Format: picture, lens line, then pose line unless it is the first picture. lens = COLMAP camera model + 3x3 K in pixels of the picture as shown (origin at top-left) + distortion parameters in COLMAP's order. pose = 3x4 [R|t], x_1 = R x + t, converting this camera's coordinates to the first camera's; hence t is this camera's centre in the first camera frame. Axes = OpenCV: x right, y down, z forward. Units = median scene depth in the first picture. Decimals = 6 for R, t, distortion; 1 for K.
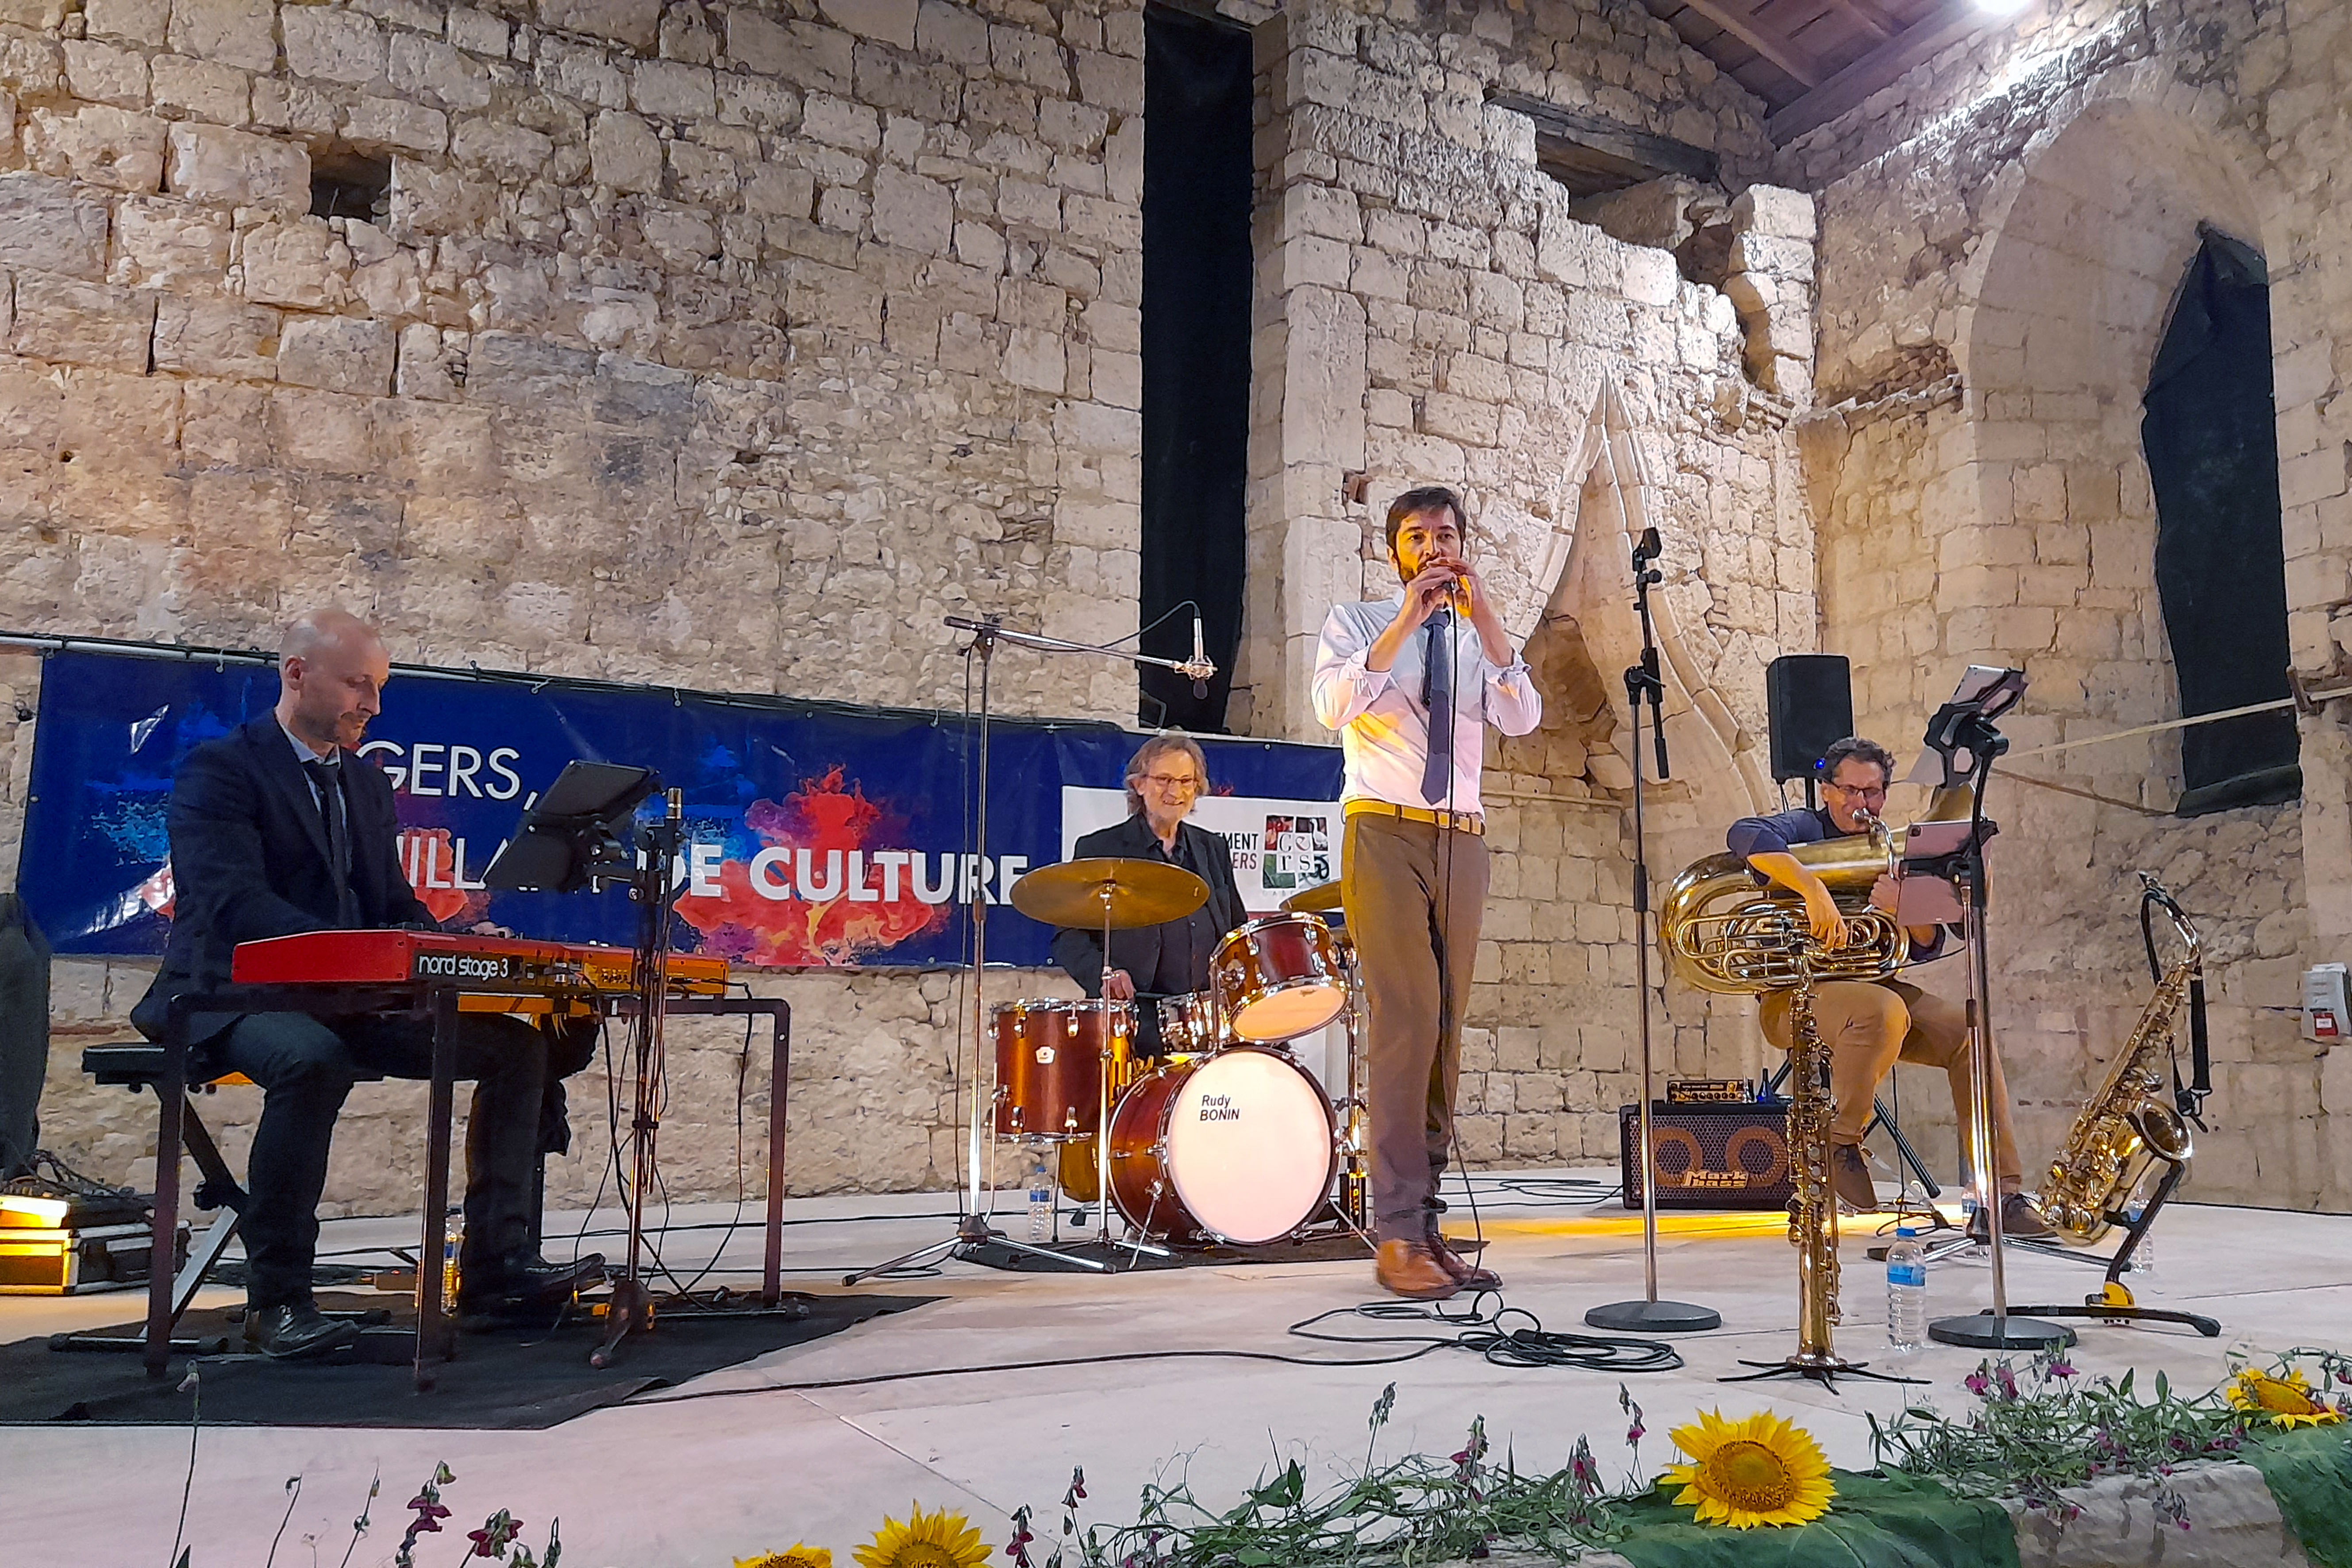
lens RADIAL K [[1918.1, 0, 1311.4], [0, 1918.1, 793.6], [0, 0, 1]] dist [0.059454, -0.066298]
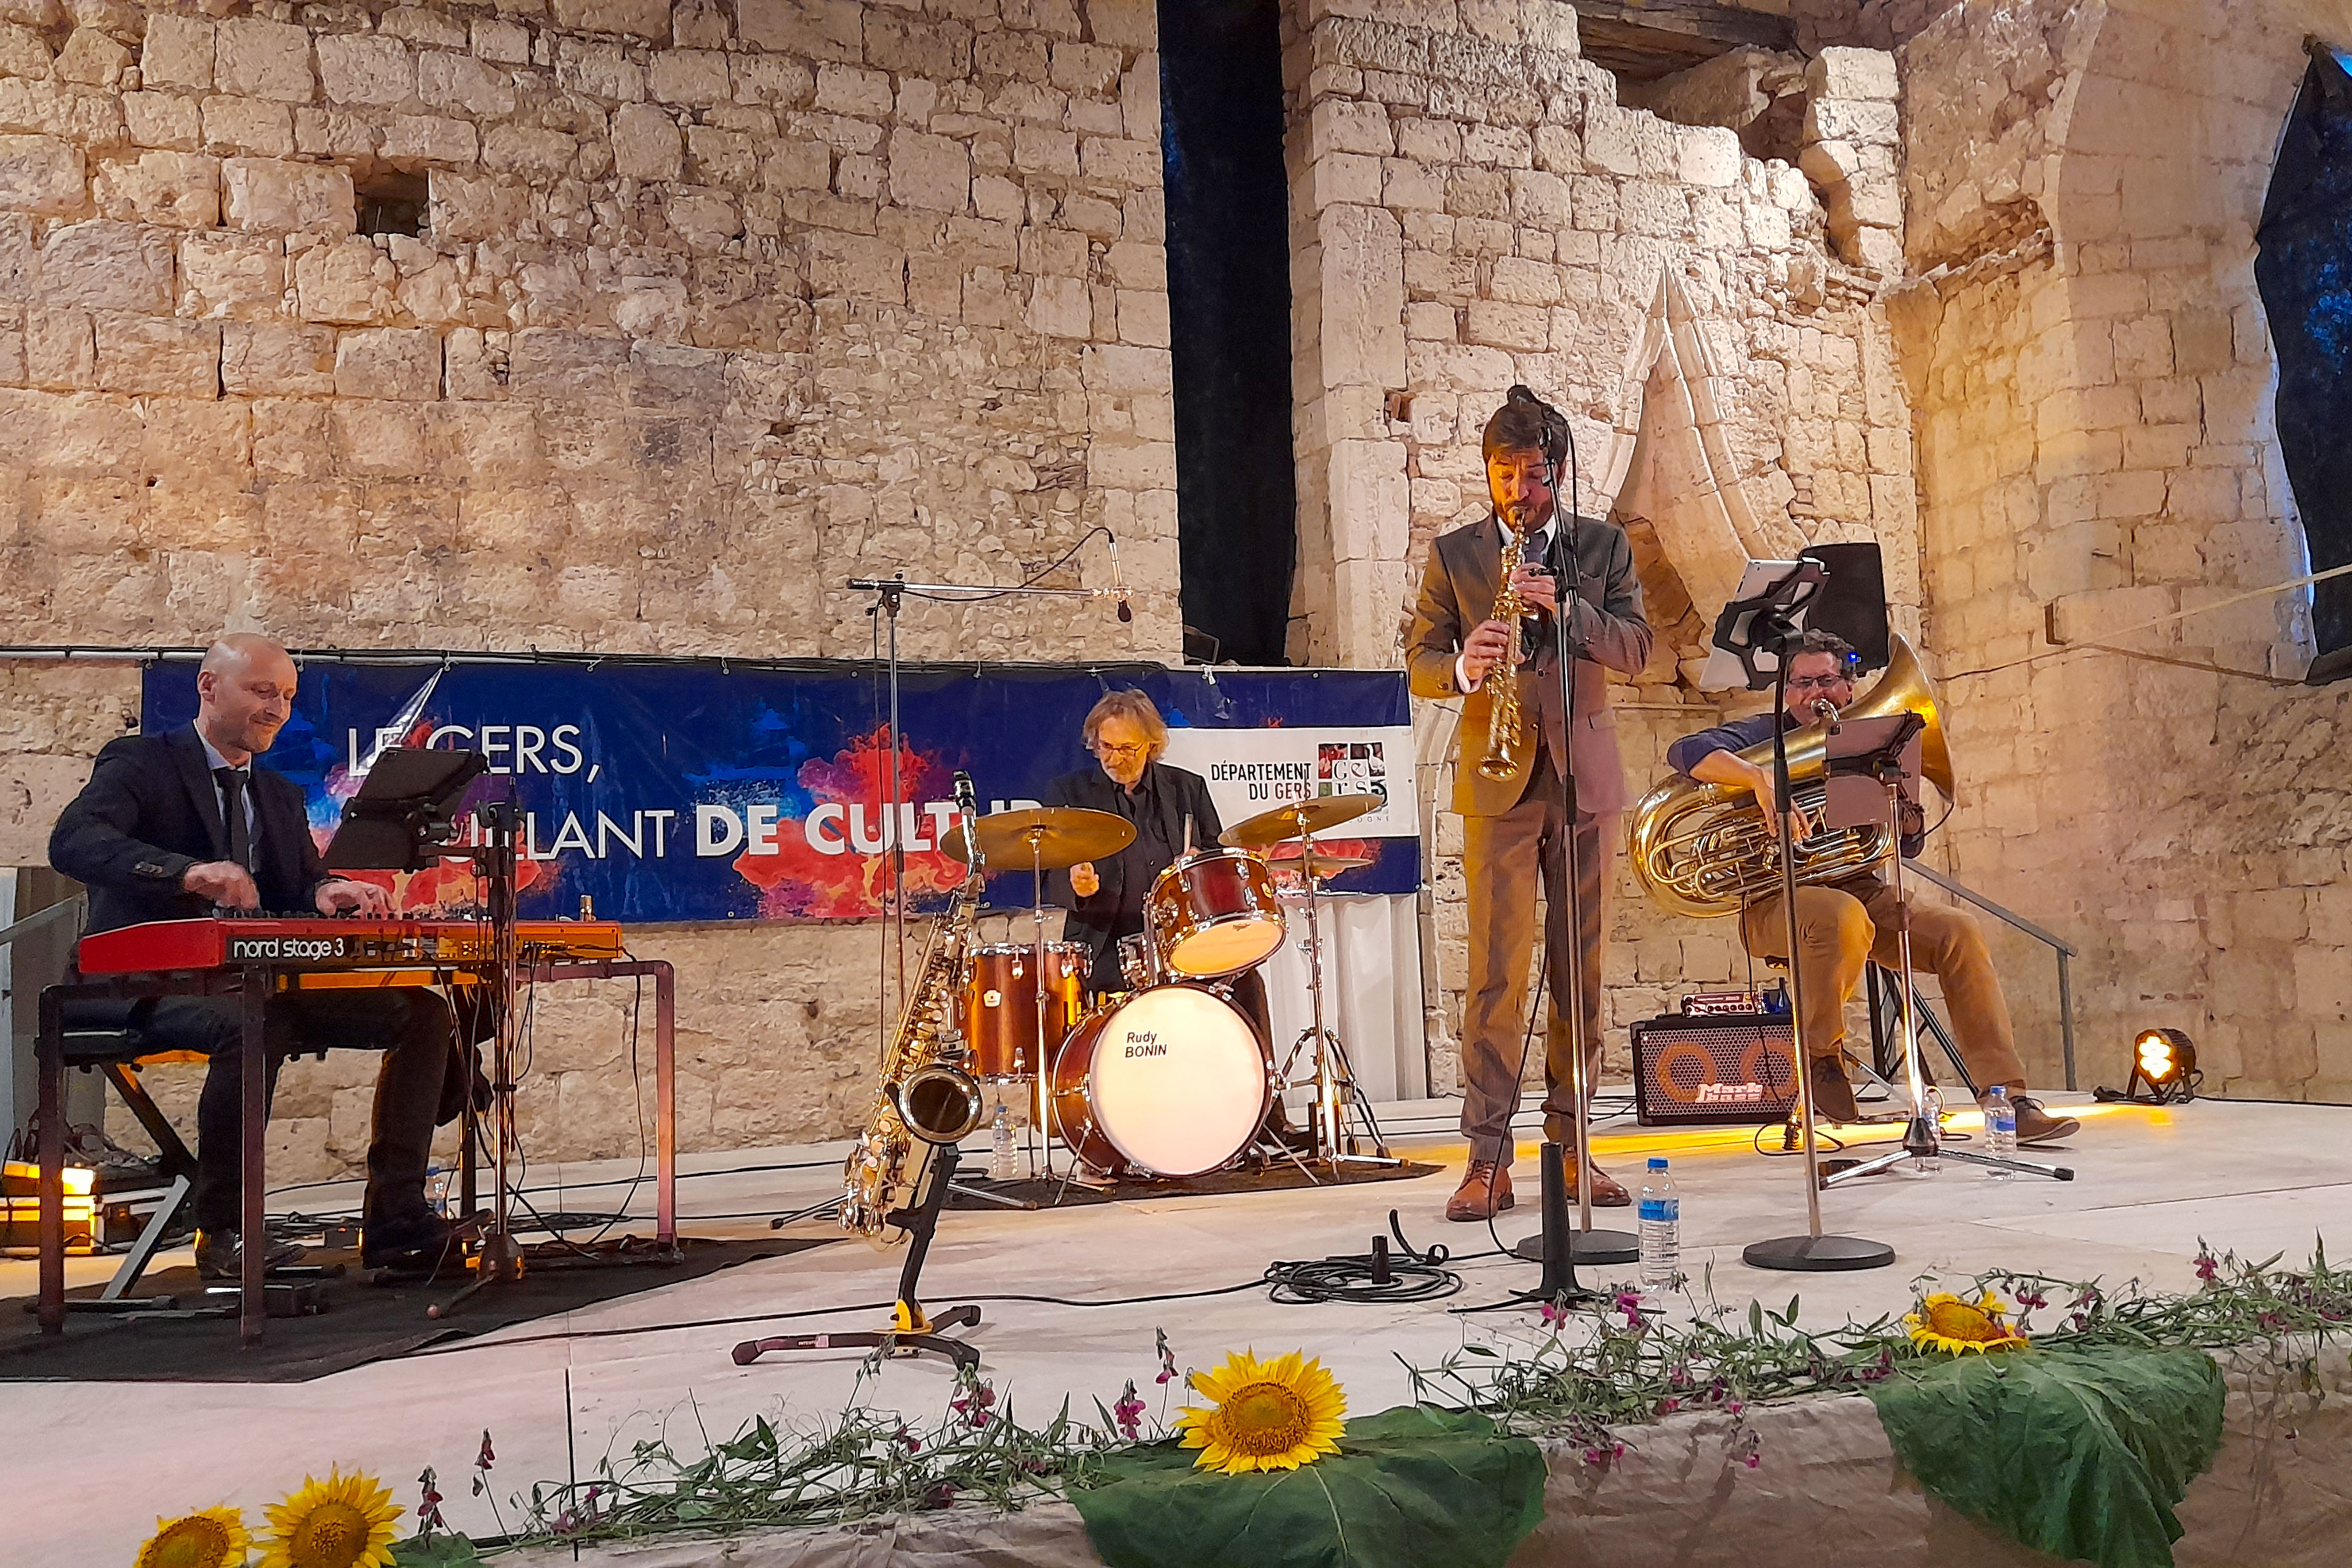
lens RADIAL K [[1908.2, 0, 1261.6], [0, 1908.2, 787.1], [0, 0, 1]] dist [0.061984, -0.069290]
pose [[0.988390, -0.056748, -0.140945, 0.090301], [0.061884, 0.997560, 0.032322, -0.000126], [0.138767, -0.040669, 0.989490, 0.010571]]
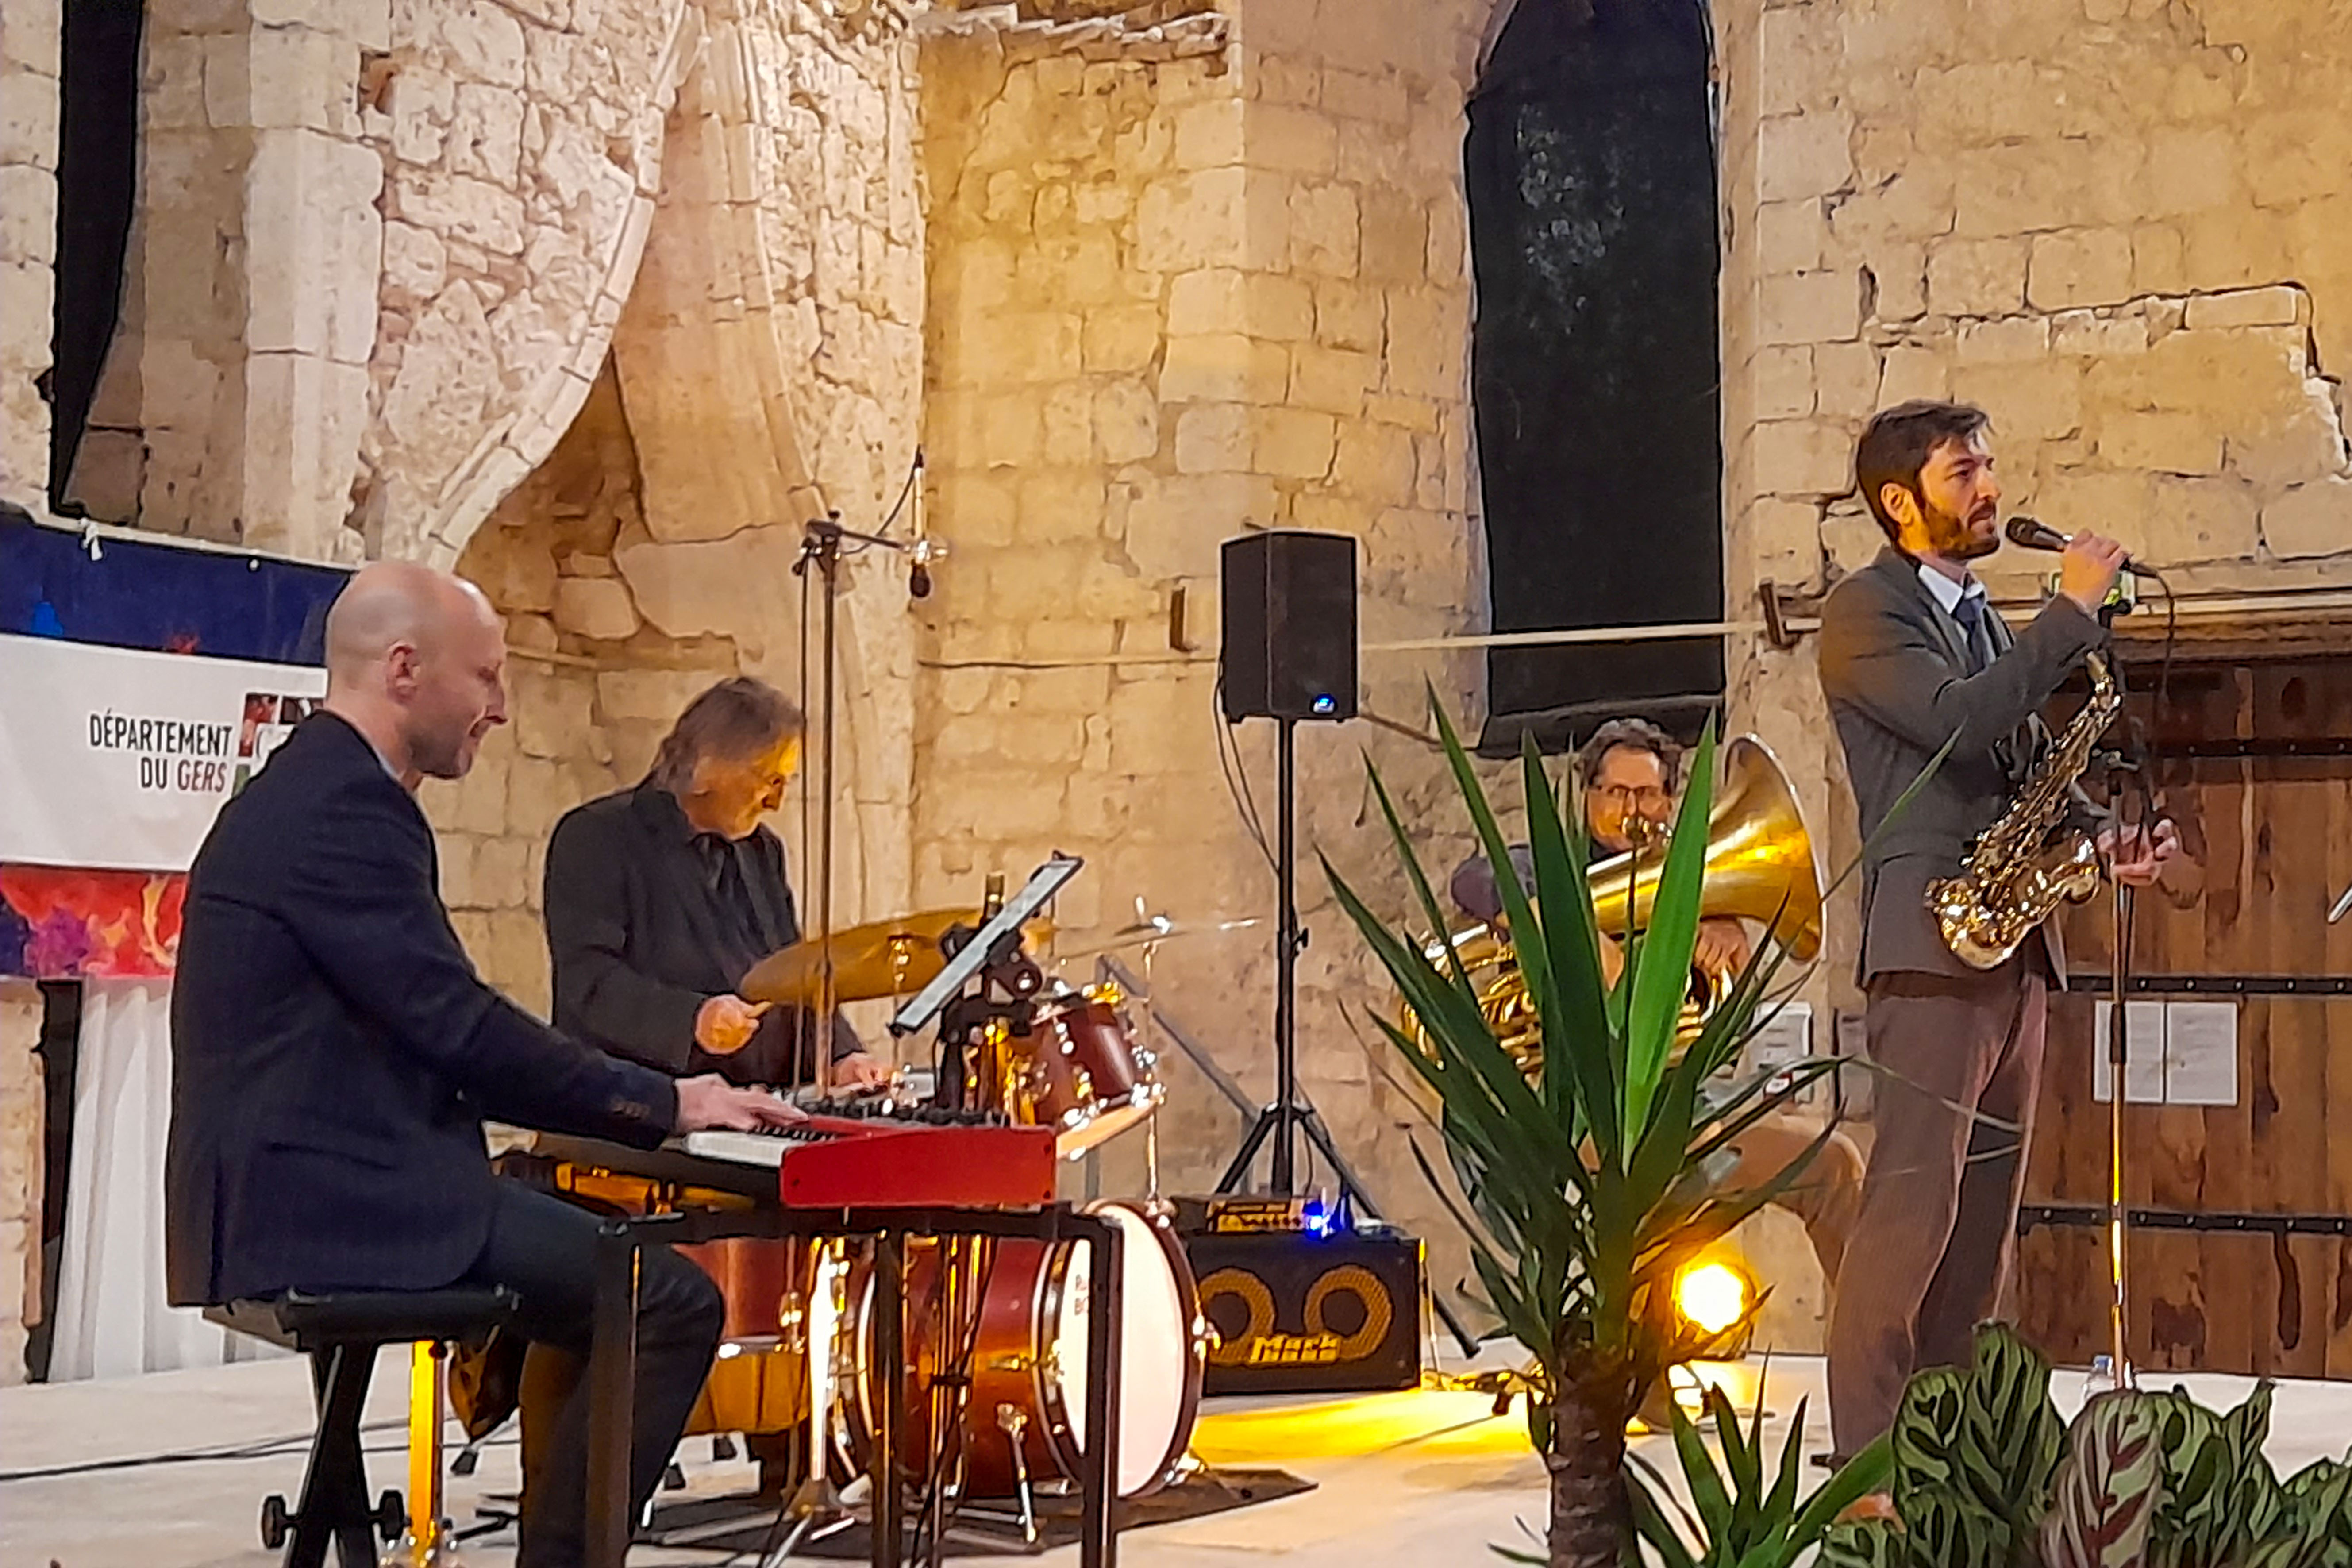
lens RADIAL K [[3828.3, 0, 1176.0], [0, 3828.3, 784.0], [0, 0, 1]] dist [0.212888, -1.139740]
pose [[0.835428, 0.043822, 0.547850, -0.417435], [-0.086646, 0.994852, 0.052552, -0.044737], [-0.542727, -0.091372, 0.834925, -0.049882]]
